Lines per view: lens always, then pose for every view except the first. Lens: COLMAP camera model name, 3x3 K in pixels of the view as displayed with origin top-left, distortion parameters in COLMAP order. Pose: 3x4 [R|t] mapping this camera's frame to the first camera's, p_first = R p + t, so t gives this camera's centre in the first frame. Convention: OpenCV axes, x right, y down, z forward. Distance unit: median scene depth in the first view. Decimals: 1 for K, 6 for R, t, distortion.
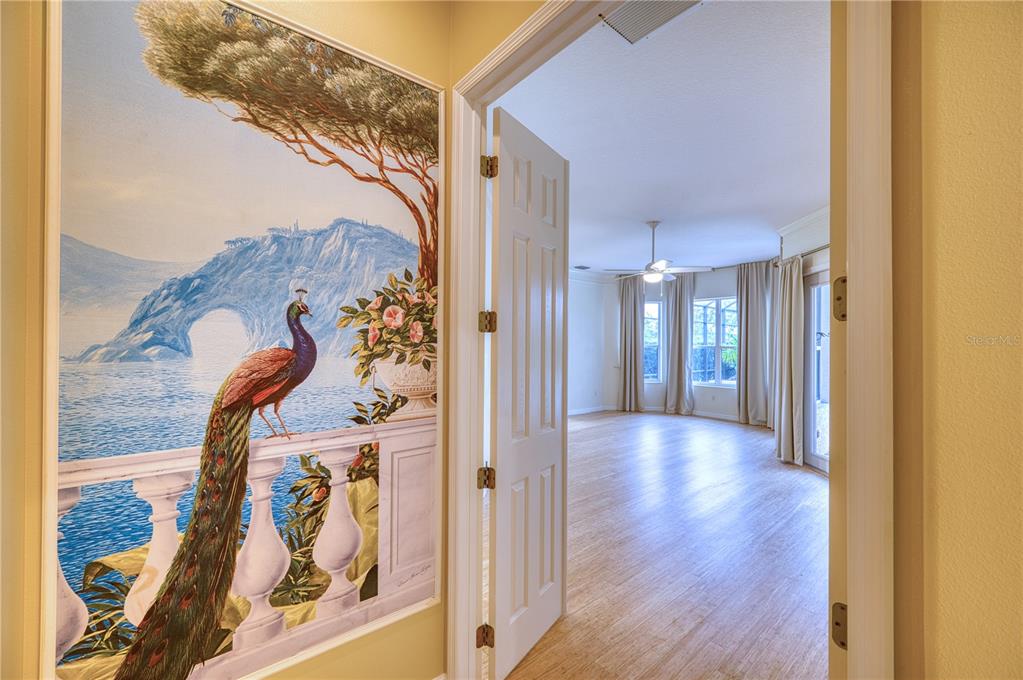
lens RADIAL K [[418.4, 0, 516.1], [0, 418.4, 343.4], [0, 0, 1]] dist [-0.009700, -0.000958]
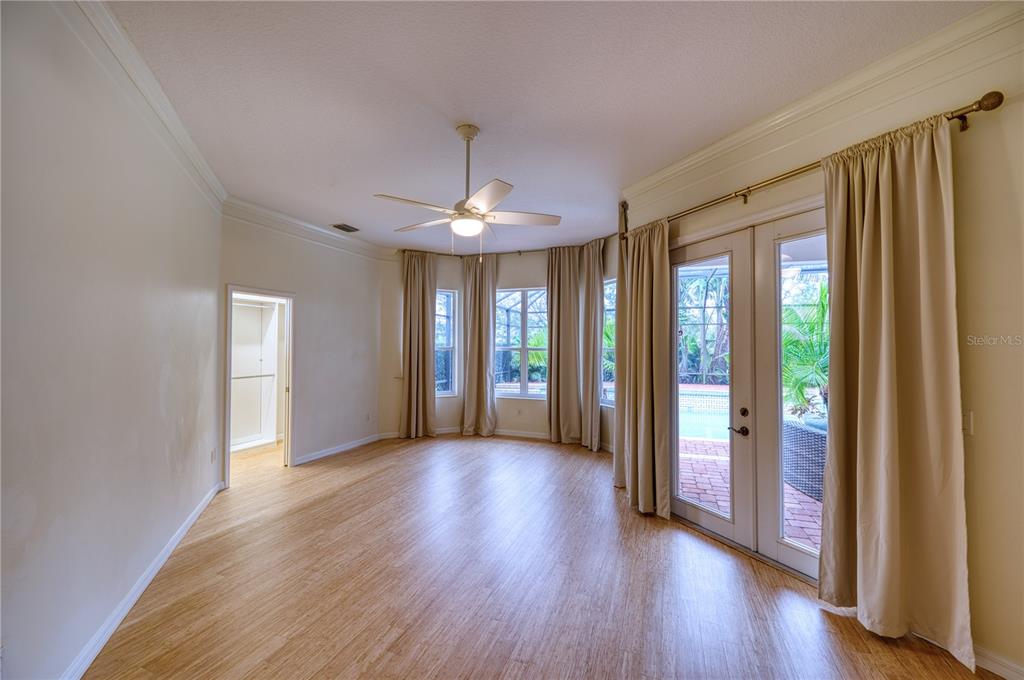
lens RADIAL K [[415.6, 0, 512.0], [0, 415.6, 341.9], [0, 0, 1]] dist [-0.020871, -0.000932]
pose [[0.873188, 0.002603, 0.487376, 0.068508], [0.000265, 0.999983, -0.005816, -0.000244], [-0.487383, 0.005207, 0.873173, 0.302916]]
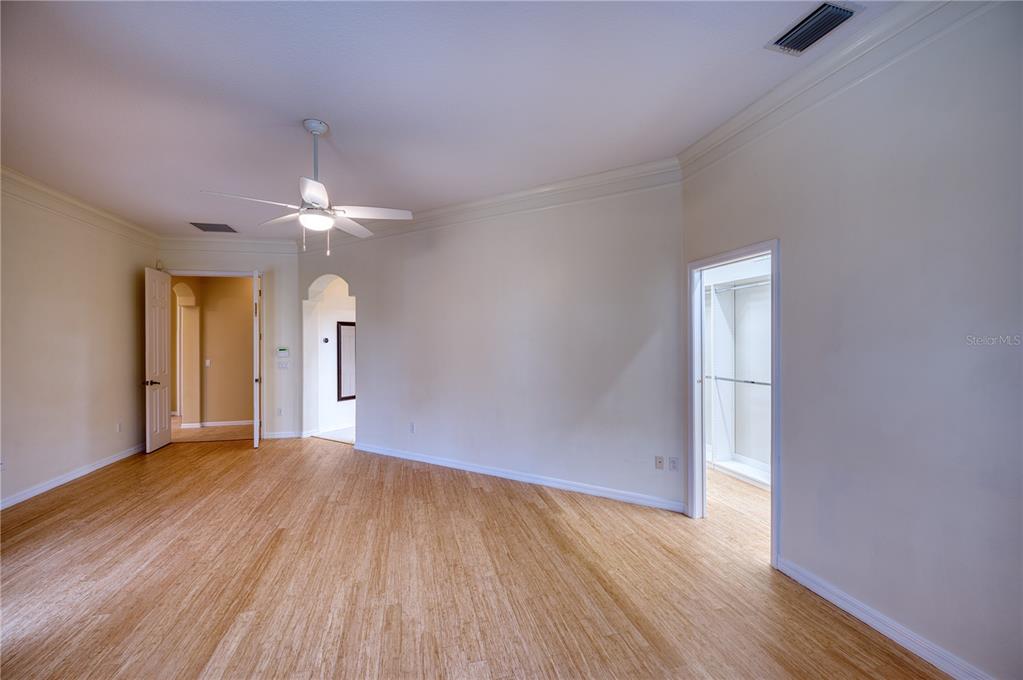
lens RADIAL K [[415.2, 0, 511.5], [0, 415.2, 341.9], [0, 0, 1]] dist [-0.020871, -0.000932]
pose [[-0.436253, -0.004099, -0.899815, 0.445759], [0.005252, 0.999961, -0.007101, 0.004936], [0.899809, -0.007824, -0.436215, 0.924707]]
